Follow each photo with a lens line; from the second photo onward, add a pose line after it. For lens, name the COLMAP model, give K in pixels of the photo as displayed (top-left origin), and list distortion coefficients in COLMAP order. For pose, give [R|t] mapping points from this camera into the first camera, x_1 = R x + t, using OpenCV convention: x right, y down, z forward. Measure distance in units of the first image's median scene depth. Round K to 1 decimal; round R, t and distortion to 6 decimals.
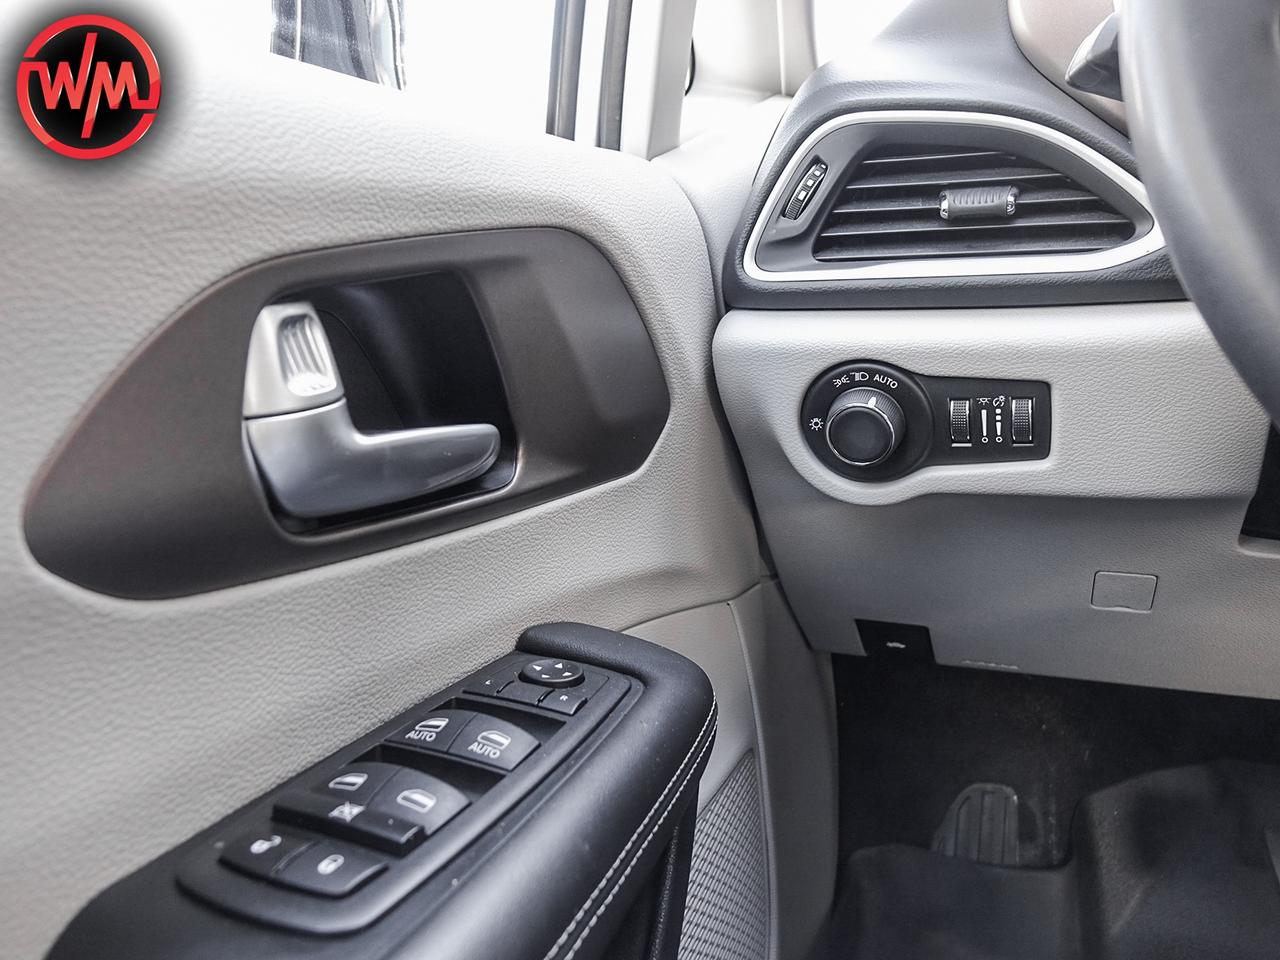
lens RADIAL K [[977.3, 0, 637.1], [0, 977.3, 480.9], [0, 0, 1]] dist [-0.010085, 0.004198]
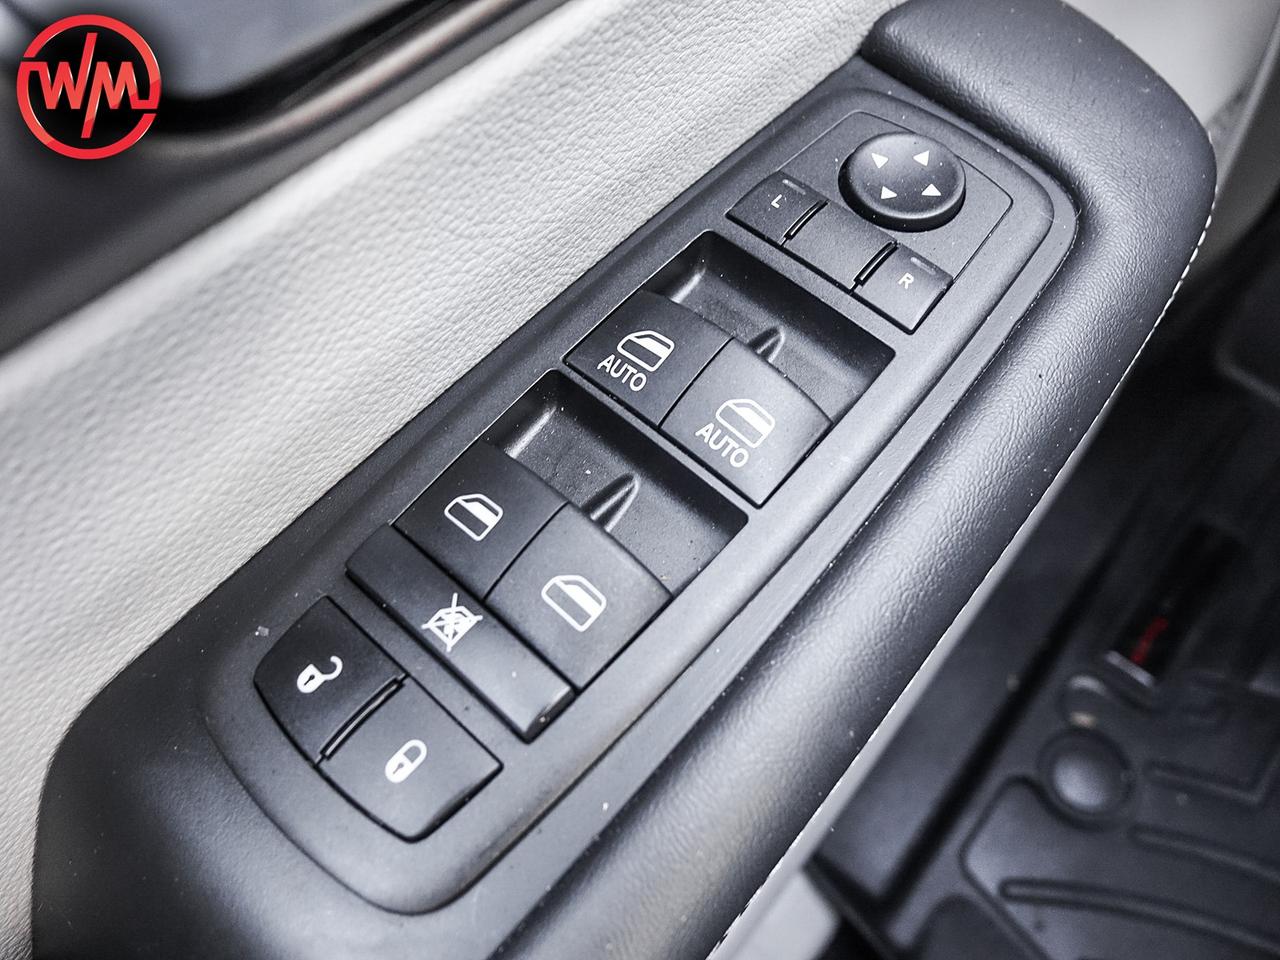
lens RADIAL K [[977.3, 0, 634.1], [0, 977.3, 477.0], [0, 0, 1]] dist [-0.010085, 0.004198]
pose [[0.934424, 0.277506, -0.223253, -0.074701], [0.009717, 0.606732, 0.794847, -0.152714], [0.356030, -0.744894, 0.564248, 0.655406]]
